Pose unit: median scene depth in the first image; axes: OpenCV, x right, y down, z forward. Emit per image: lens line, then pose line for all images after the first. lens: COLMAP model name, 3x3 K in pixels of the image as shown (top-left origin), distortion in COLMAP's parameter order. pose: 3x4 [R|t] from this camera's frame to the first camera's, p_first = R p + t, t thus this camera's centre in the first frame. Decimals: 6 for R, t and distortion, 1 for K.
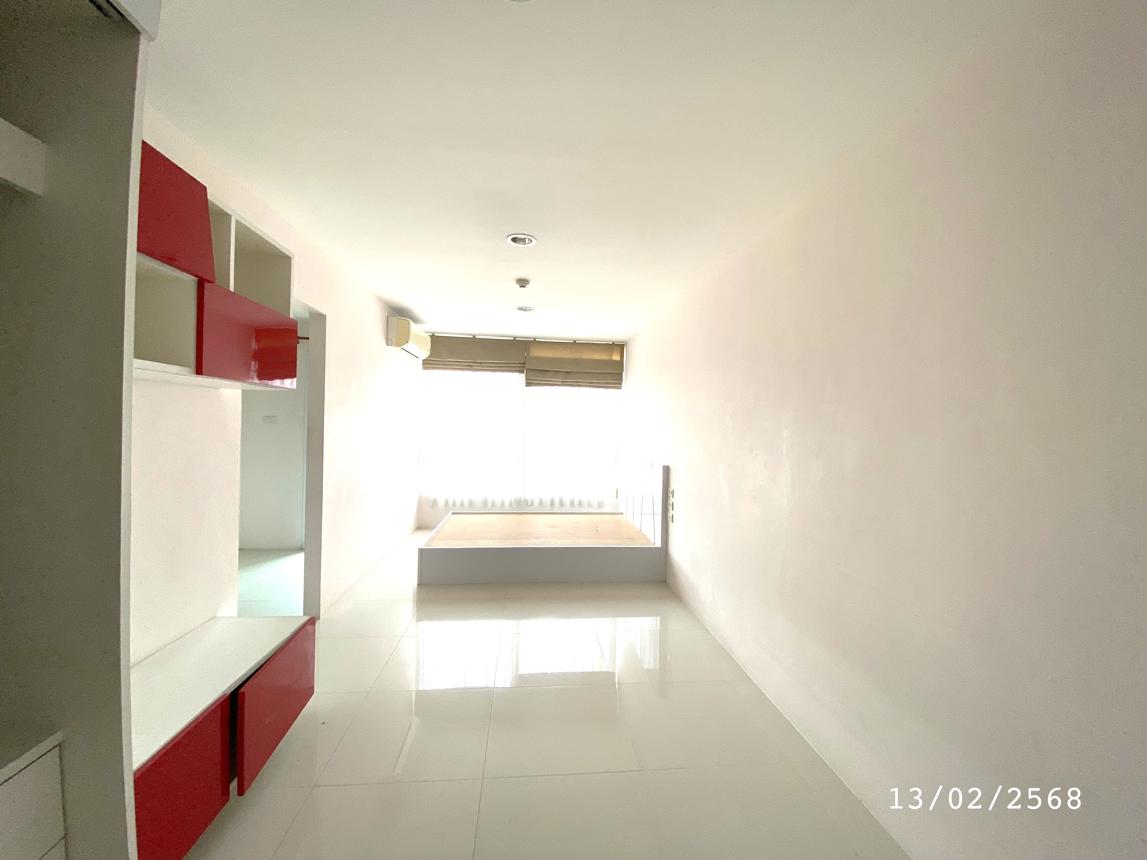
lens RADIAL K [[460.6, 0, 573.5], [0, 460.6, 430.0], [0, 0, 1]] dist [0.019708, -0.017463]
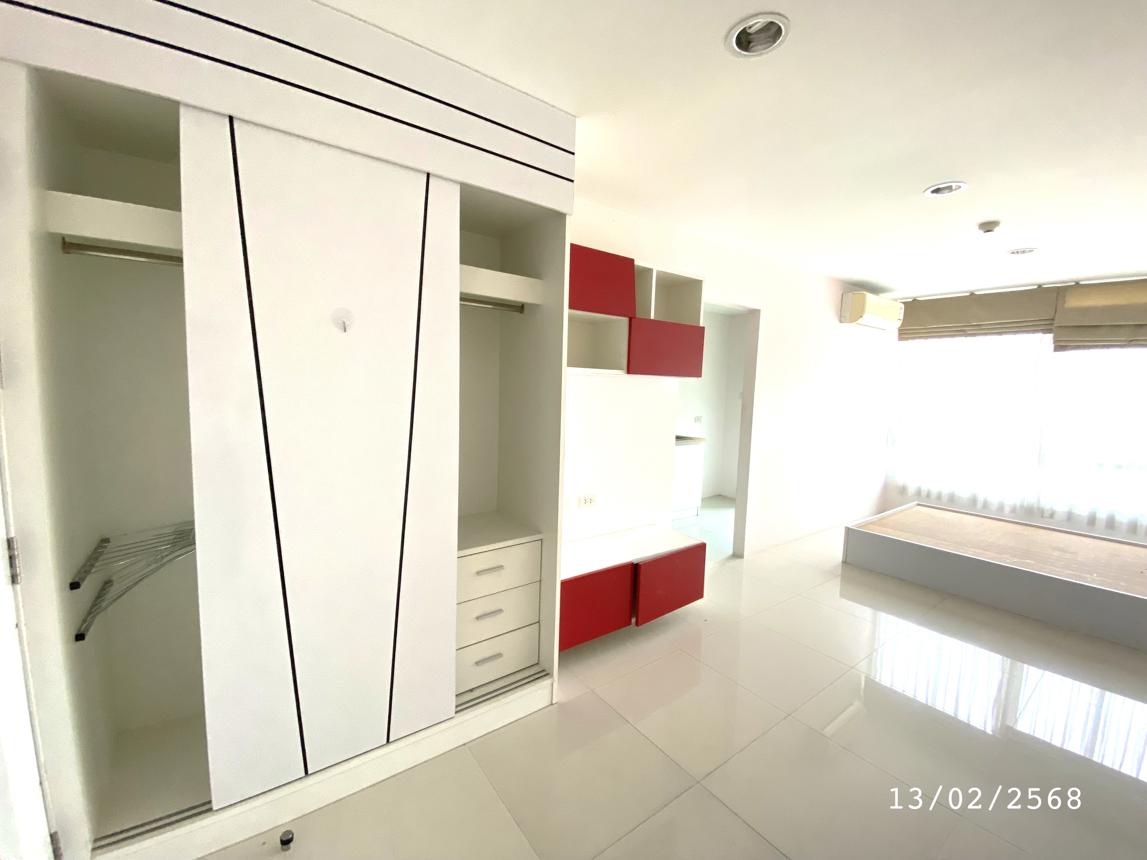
lens RADIAL K [[463.6, 0, 573.5], [0, 463.6, 430.0], [0, 0, 1]] dist [0.017521, -0.017512]
pose [[0.512986, 0.070681, -0.855482, 0.182975], [-0.021022, 0.997340, 0.069796, -0.010114], [0.858140, -0.017820, 0.513107, -0.016224]]
